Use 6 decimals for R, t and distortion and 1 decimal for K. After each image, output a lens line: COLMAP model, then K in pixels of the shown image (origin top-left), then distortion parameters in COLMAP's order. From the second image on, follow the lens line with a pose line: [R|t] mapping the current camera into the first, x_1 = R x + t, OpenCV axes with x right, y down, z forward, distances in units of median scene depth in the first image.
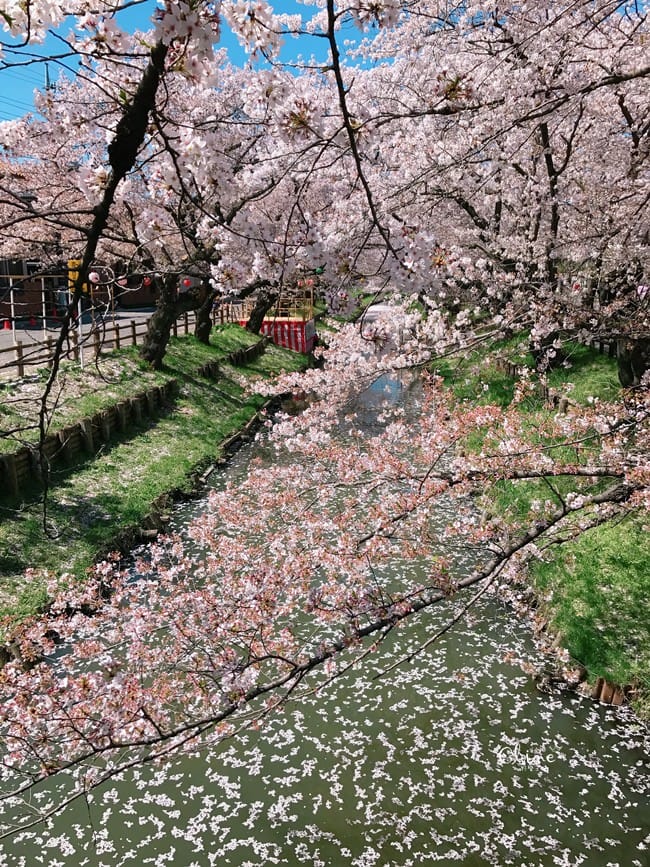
lens RADIAL K [[705.7, 0, 345.9], [0, 705.7, 424.8], [0, 0, 1]] dist [0.026839, -0.035055]
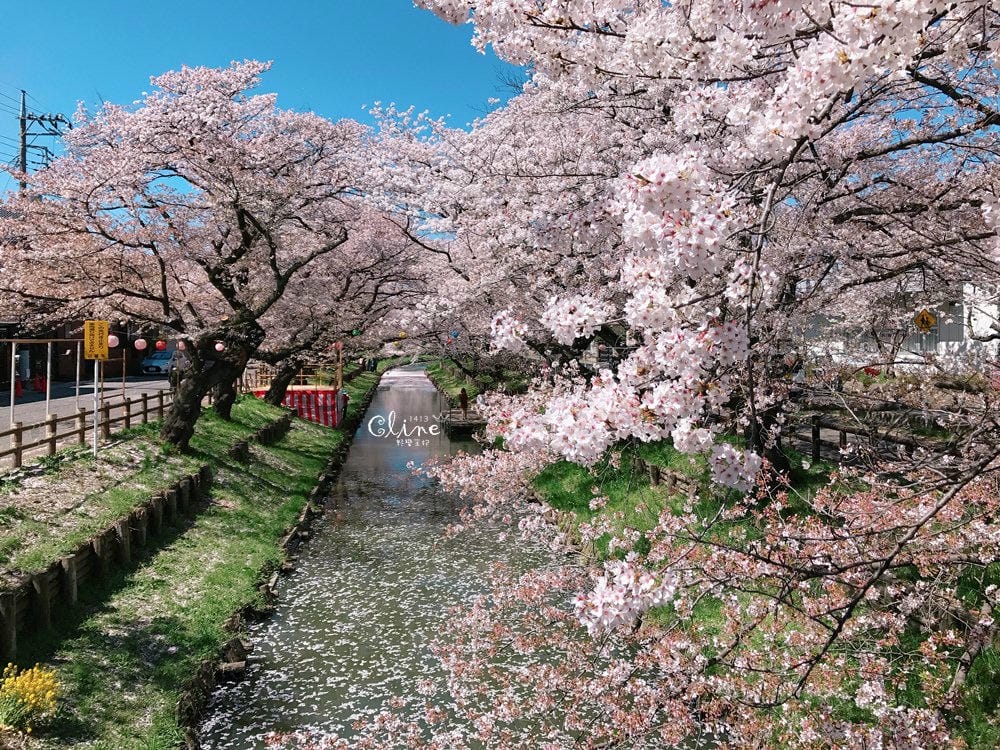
lens RADIAL K [[813.9, 0, 504.4], [0, 813.9, 372.4], [0, 0, 1]] dist [0.026839, -0.035055]
pose [[0.980811, -0.006506, 0.194851, -0.090121], [0.038055, 0.986608, -0.158610, -0.007107], [-0.191210, 0.162982, 0.967923, 0.012058]]
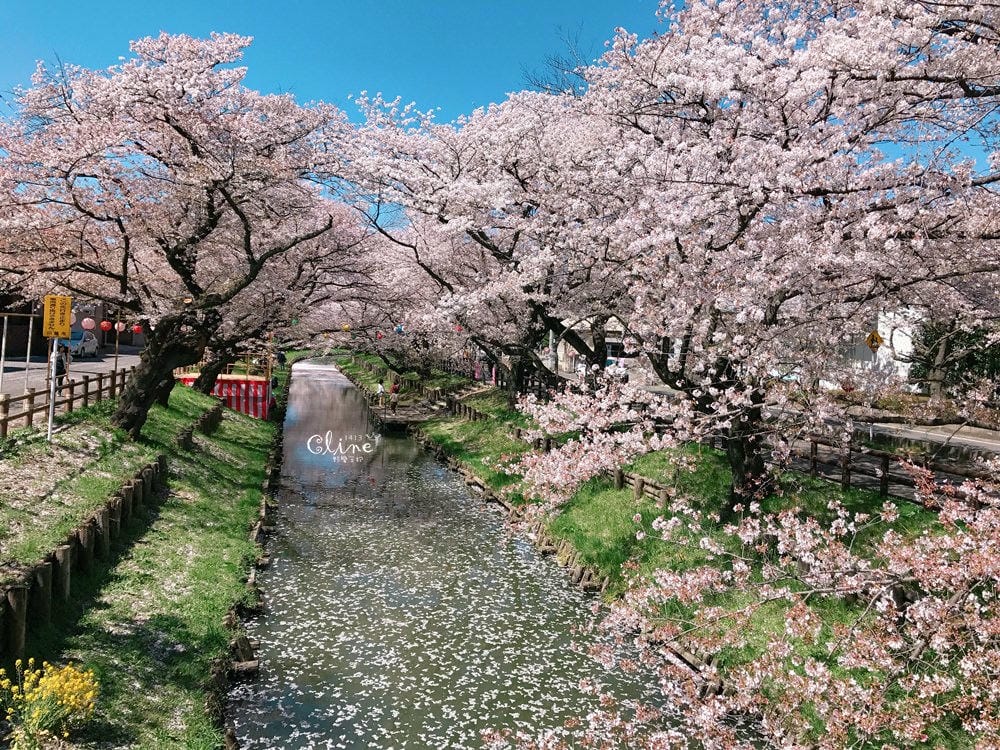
lens RADIAL K [[813.9, 0, 507.0], [0, 813.9, 365.9], [0, 0, 1]] dist [0.026839, -0.035055]
pose [[0.948249, 0.039895, 0.315012, -0.170828], [0.012778, 0.986478, -0.163397, -0.008319], [-0.317271, 0.158966, 0.934917, 0.034245]]
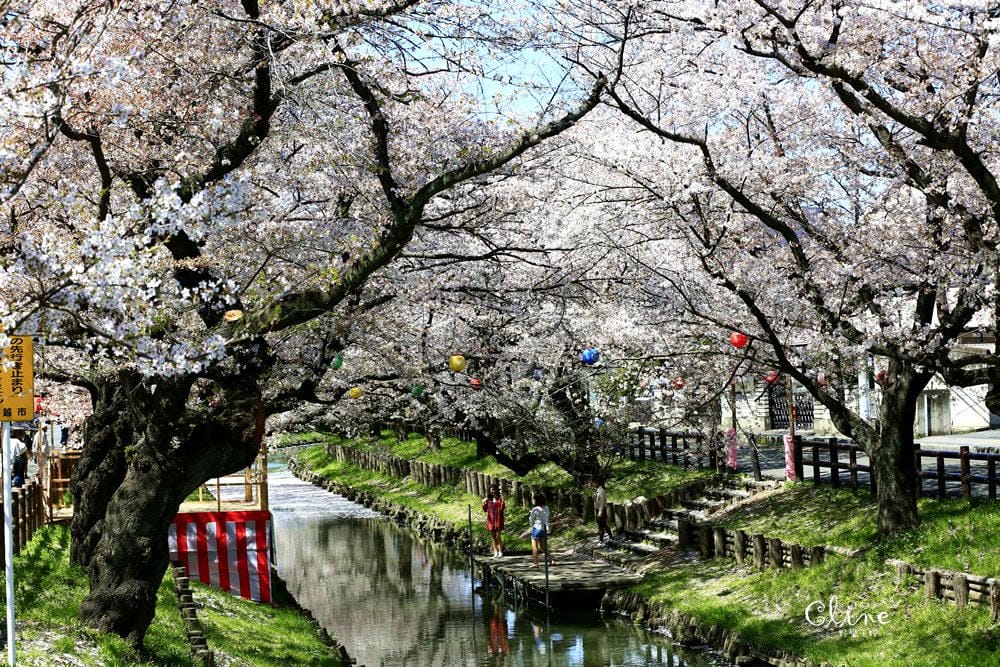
lens RADIAL K [[2013.6, 0, 502.6], [0, 2013.6, 339.7], [0, 0, 1]] dist [-0.323467, 0.000000]
pose [[0.968610, -0.026425, 0.247176, -0.332665], [0.082964, 0.971686, -0.221231, -0.007585], [-0.234331, 0.234794, 0.943377, 0.089247]]
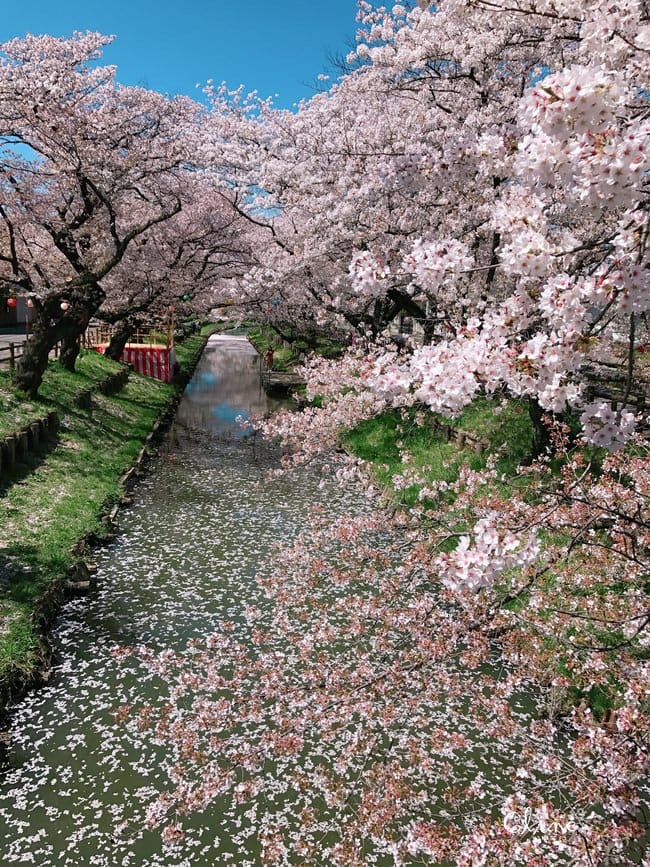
lens RADIAL K [[705.7, 0, 333.8], [0, 705.7, 428.4], [0, 0, 1]] dist [0.026839, -0.035055]
pose [[0.975316, 0.002878, 0.220796, -0.091860], [0.004891, 0.999388, -0.034630, -0.007485], [-0.220761, 0.034855, 0.974705, 0.026281]]
